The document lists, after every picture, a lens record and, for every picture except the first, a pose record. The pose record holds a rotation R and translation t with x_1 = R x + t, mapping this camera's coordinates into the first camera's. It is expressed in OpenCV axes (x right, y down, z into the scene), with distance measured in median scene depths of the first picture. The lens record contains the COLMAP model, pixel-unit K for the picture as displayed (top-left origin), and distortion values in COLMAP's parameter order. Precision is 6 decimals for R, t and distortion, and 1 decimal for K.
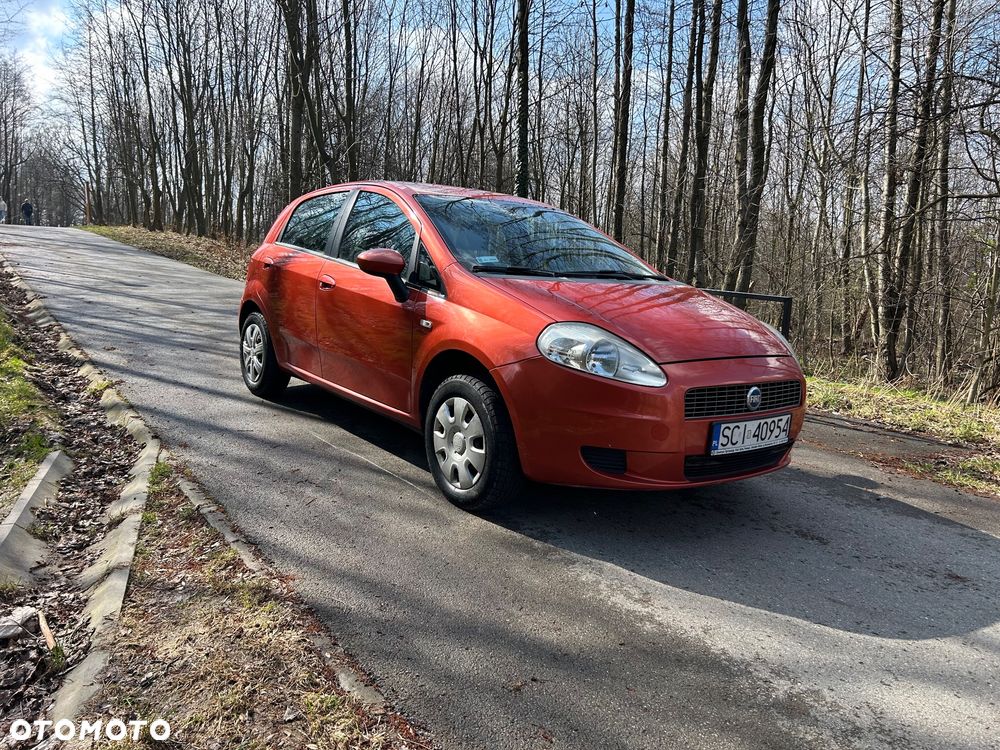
lens RADIAL K [[746.7, 0, 496.8], [0, 746.7, 374.7], [0, 0, 1]] dist [0.056591, -0.062977]
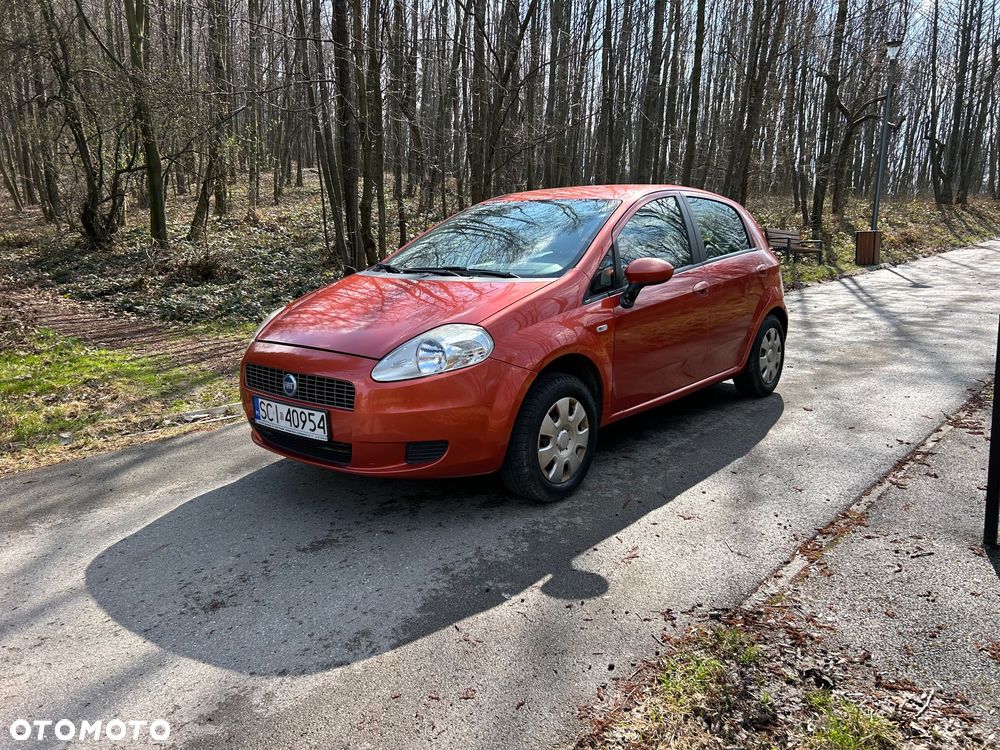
lens RADIAL K [[747.1, 0, 498.7], [0, 747.1, 359.3], [0, 0, 1]] dist [0.054482, -0.058855]
pose [[0.232747, 0.109293, -0.966377, 1.288417], [-0.124643, 0.988823, 0.081812, -0.115628], [0.964517, 0.101410, 0.243768, 0.913923]]
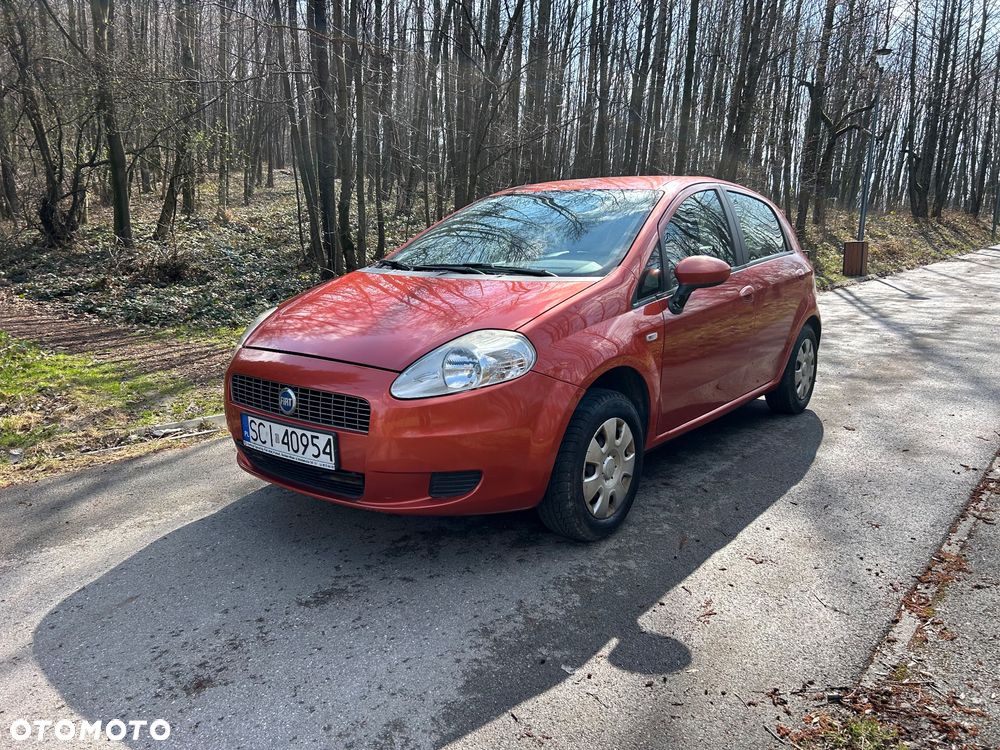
lens RADIAL K [[746.7, 0, 496.8], [0, 746.7, 374.7], [0, 0, 1]] dist [0.056591, -0.062977]
pose [[0.268462, 0.121389, -0.955611, 1.119553], [-0.137511, 0.986698, 0.086706, -0.098519], [0.953425, 0.108130, 0.281583, 0.878099]]
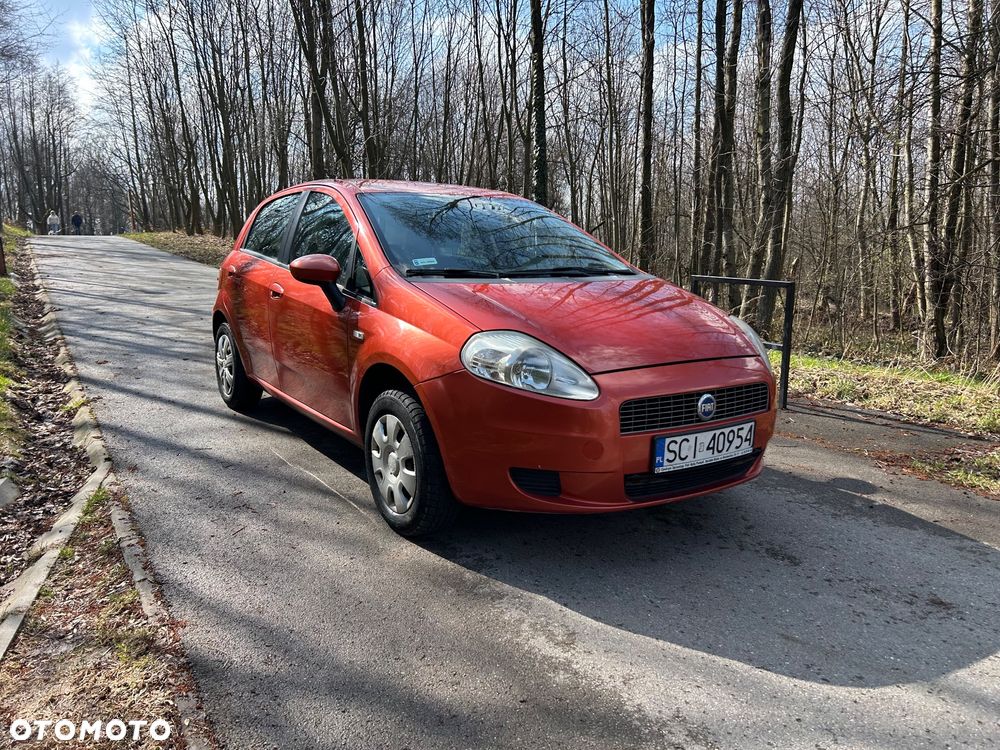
lens RADIAL K [[746.2, 0, 499.4], [0, 746.2, 387.8], [0, 0, 1]] dist [0.058409, -0.063449]
pose [[0.997515, -0.035263, -0.060997, 0.134647], [0.037223, 0.998817, 0.031293, -0.025378], [0.059822, -0.033485, 0.997647, 0.083855]]
